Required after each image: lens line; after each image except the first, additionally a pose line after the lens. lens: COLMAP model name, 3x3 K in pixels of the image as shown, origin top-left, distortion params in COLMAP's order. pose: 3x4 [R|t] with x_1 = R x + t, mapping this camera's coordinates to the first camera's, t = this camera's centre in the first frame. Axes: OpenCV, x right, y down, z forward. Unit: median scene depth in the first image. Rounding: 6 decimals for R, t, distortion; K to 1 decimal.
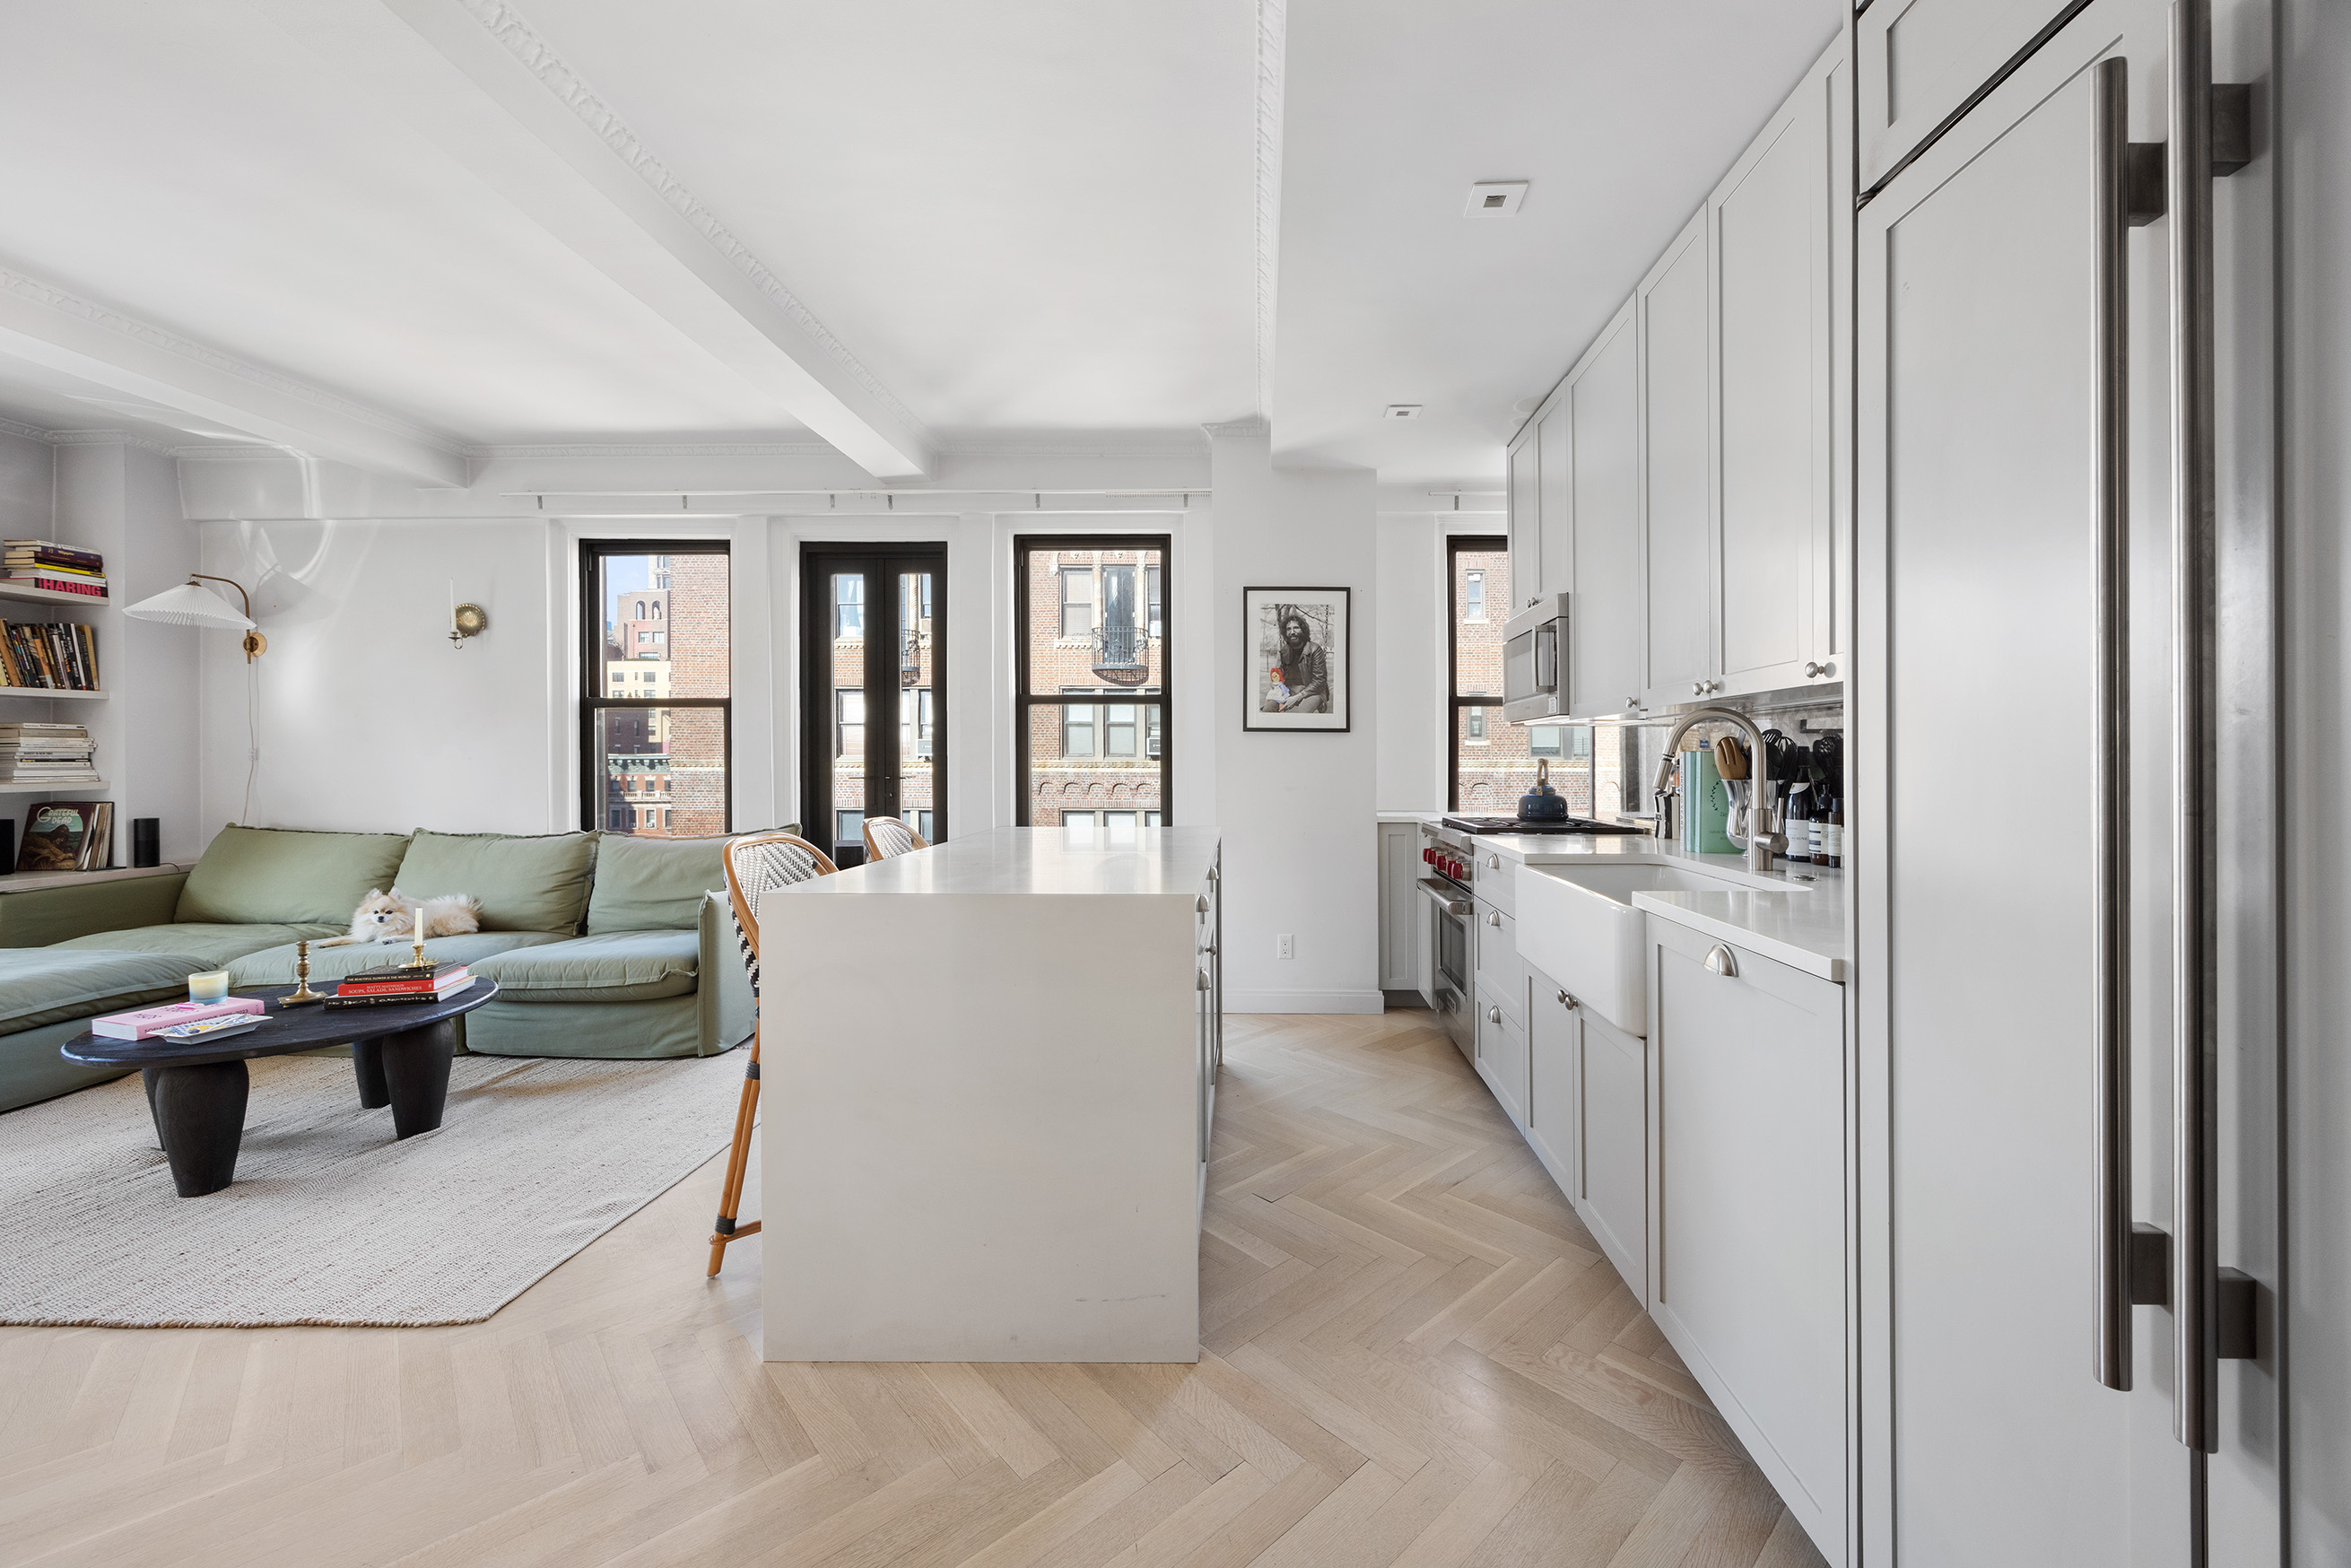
lens RADIAL K [[955.8, 0, 1216.1], [0, 955.8, 769.8], [0, 0, 1]] dist [-0.000104, 0.000151]
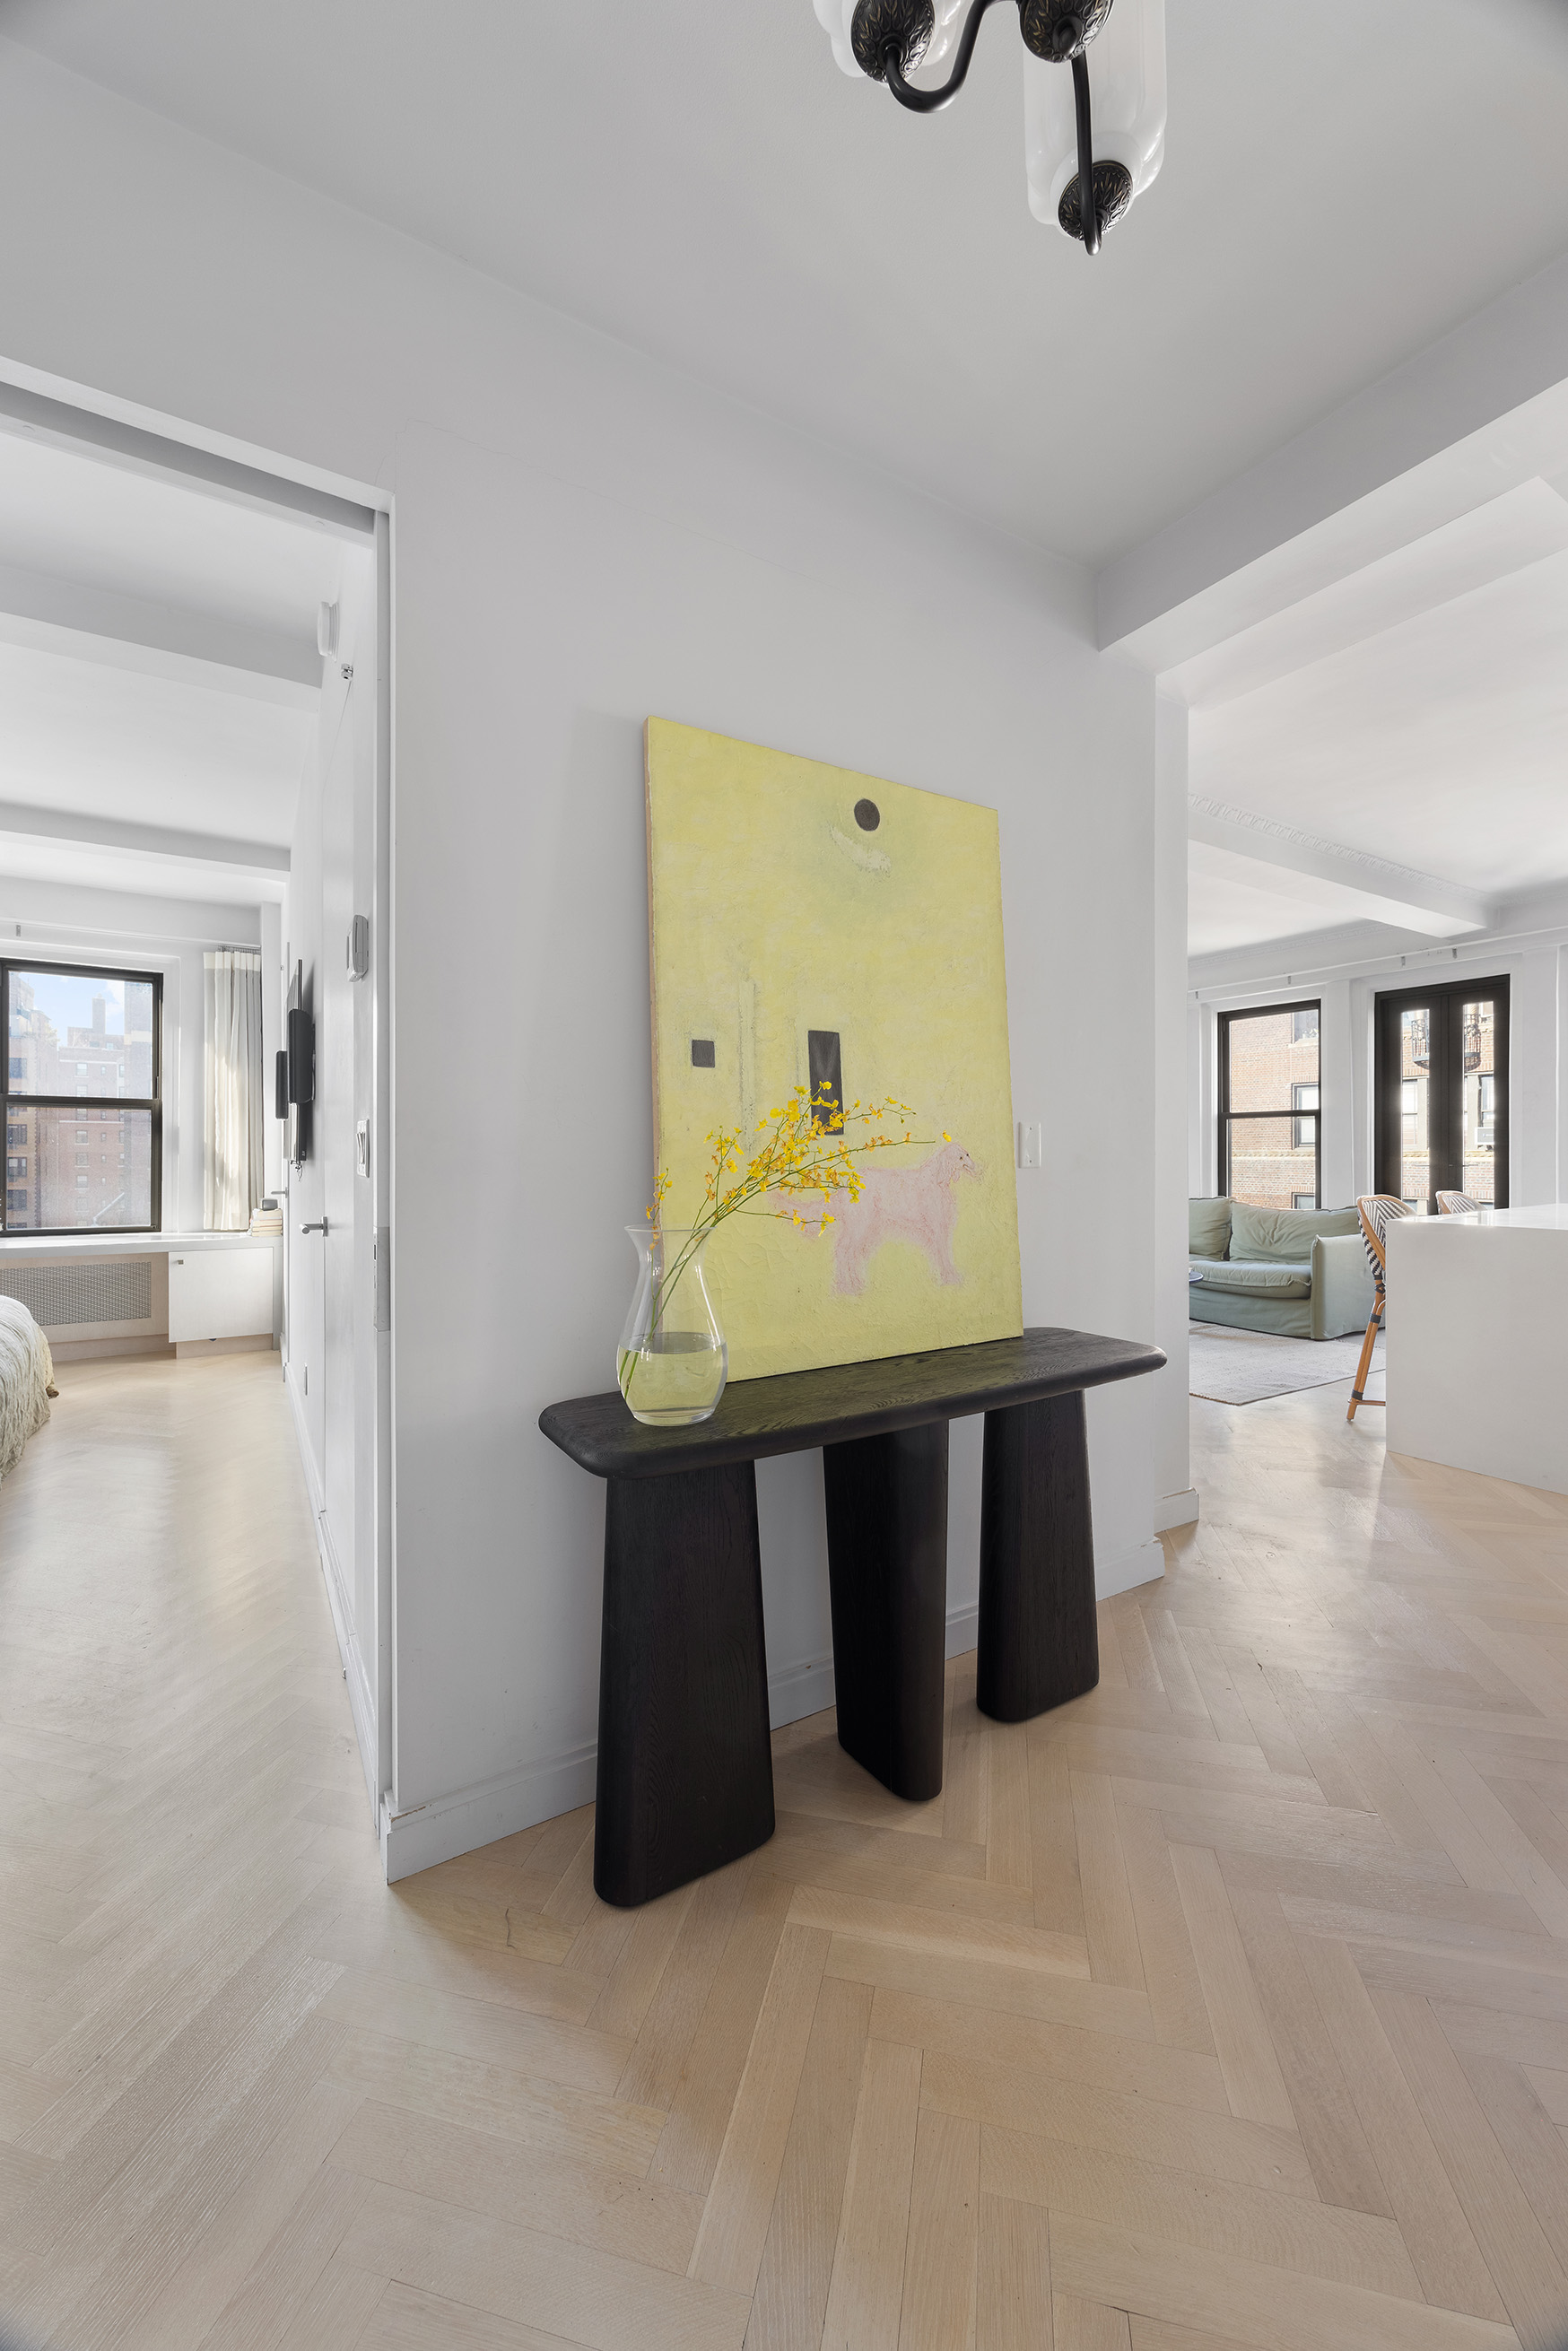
lens RADIAL K [[878.2, 0, 774.7], [0, 878.2, 1162.4], [0, 0, 1]] dist [0.000323, 0.000041]
pose [[0.559818, 0.006138, -0.828593, 0.133501], [-0.002449, 0.999980, 0.005752, -0.000443], [0.828612, -0.001191, 0.559822, -0.437213]]
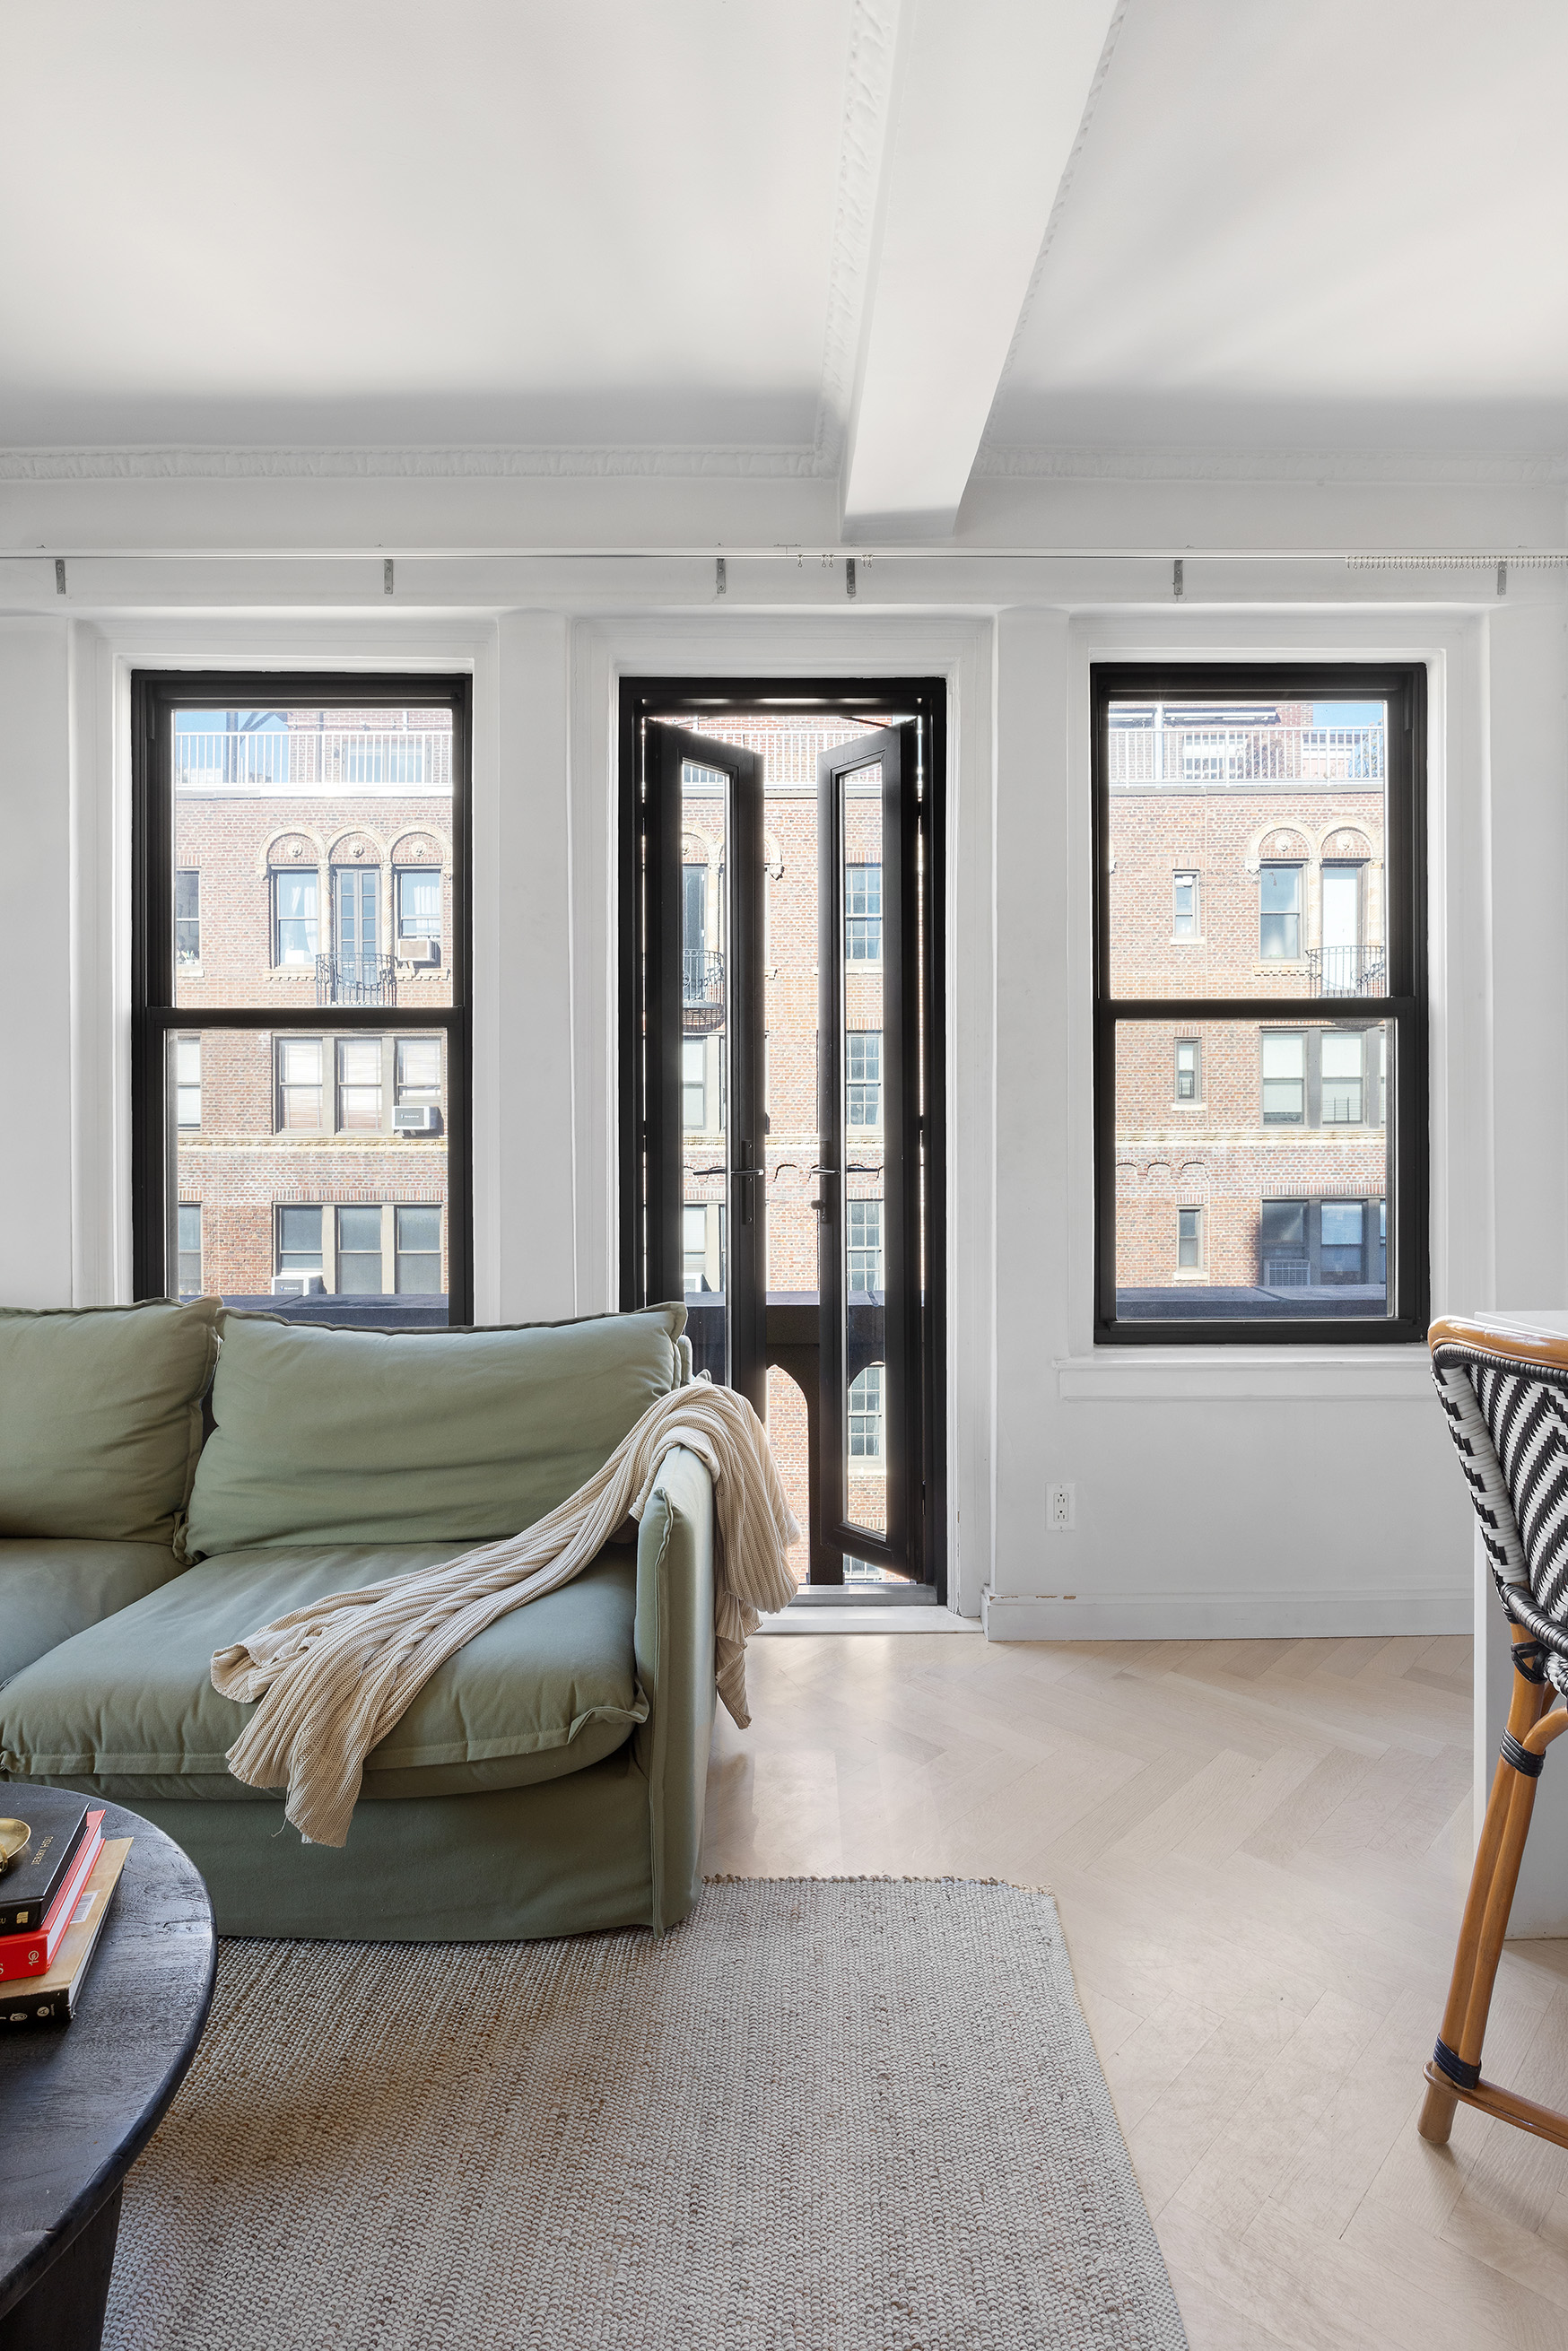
lens RADIAL K [[1214.6, 0, 782.2], [0, 1214.6, 1142.7], [0, 0, 1]] dist [0.017271, -0.000749]
pose [[0.998692, -0.006165, 0.050755, -0.395065], [0.006237, 0.999980, -0.001269, -0.007724], [-0.050746, 0.001584, 0.998710, 0.399872]]
